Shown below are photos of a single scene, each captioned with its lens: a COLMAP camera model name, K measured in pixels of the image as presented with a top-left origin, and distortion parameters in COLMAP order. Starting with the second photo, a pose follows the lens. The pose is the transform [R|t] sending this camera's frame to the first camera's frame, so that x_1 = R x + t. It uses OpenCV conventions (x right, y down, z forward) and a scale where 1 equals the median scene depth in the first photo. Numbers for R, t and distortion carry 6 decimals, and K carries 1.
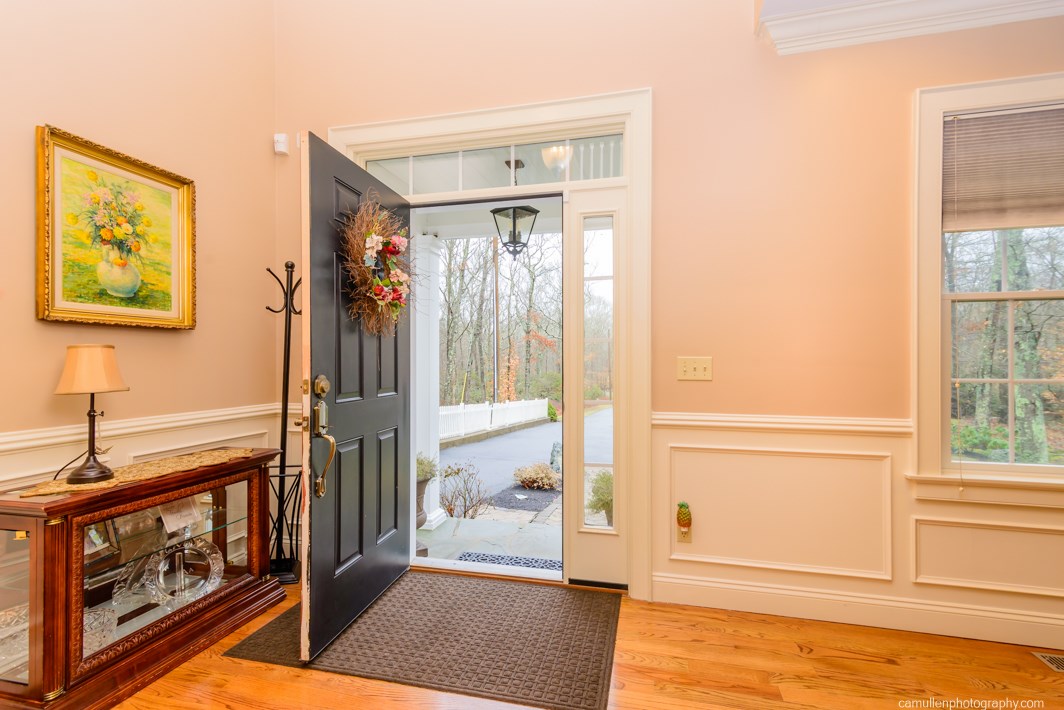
lens RADIAL K [[507.0, 0, 532.0], [0, 507.0, 355.0], [0, 0, 1]] dist [0.016737, 0.000166]
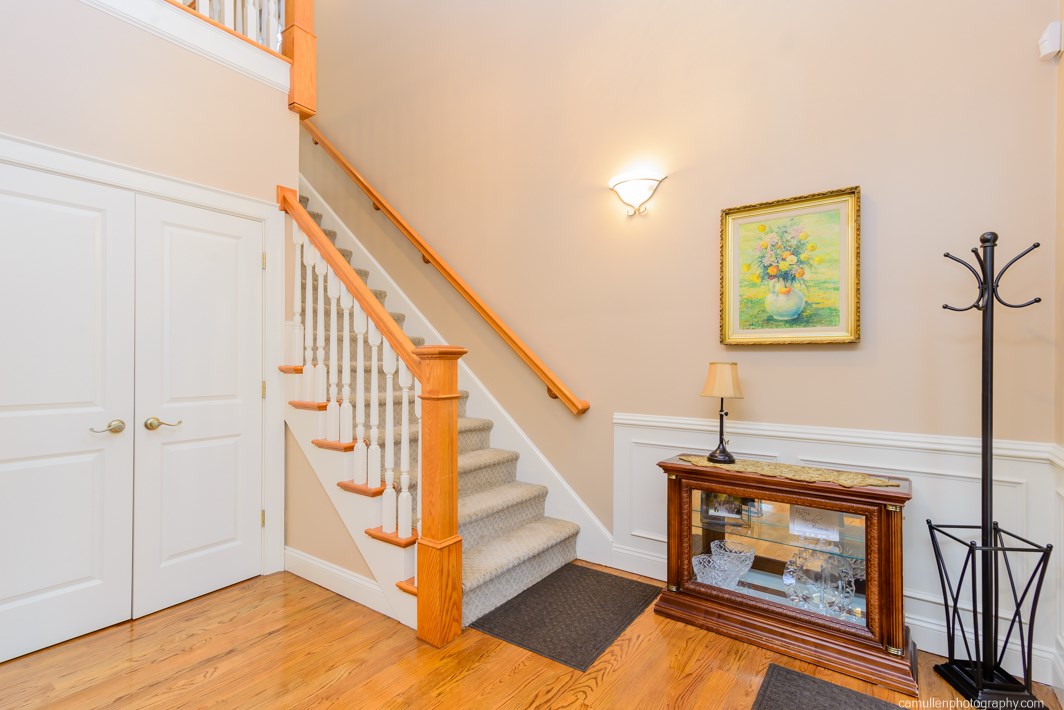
lens RADIAL K [[507.0, 0, 532.0], [0, 507.0, 355.0], [0, 0, 1]] dist [0.016737, 0.000166]
pose [[-0.365820, -0.010900, -0.930622, 0.497204], [0.010214, 0.999824, -0.015725, -0.019924], [0.930630, -0.015258, -0.365644, 0.881735]]
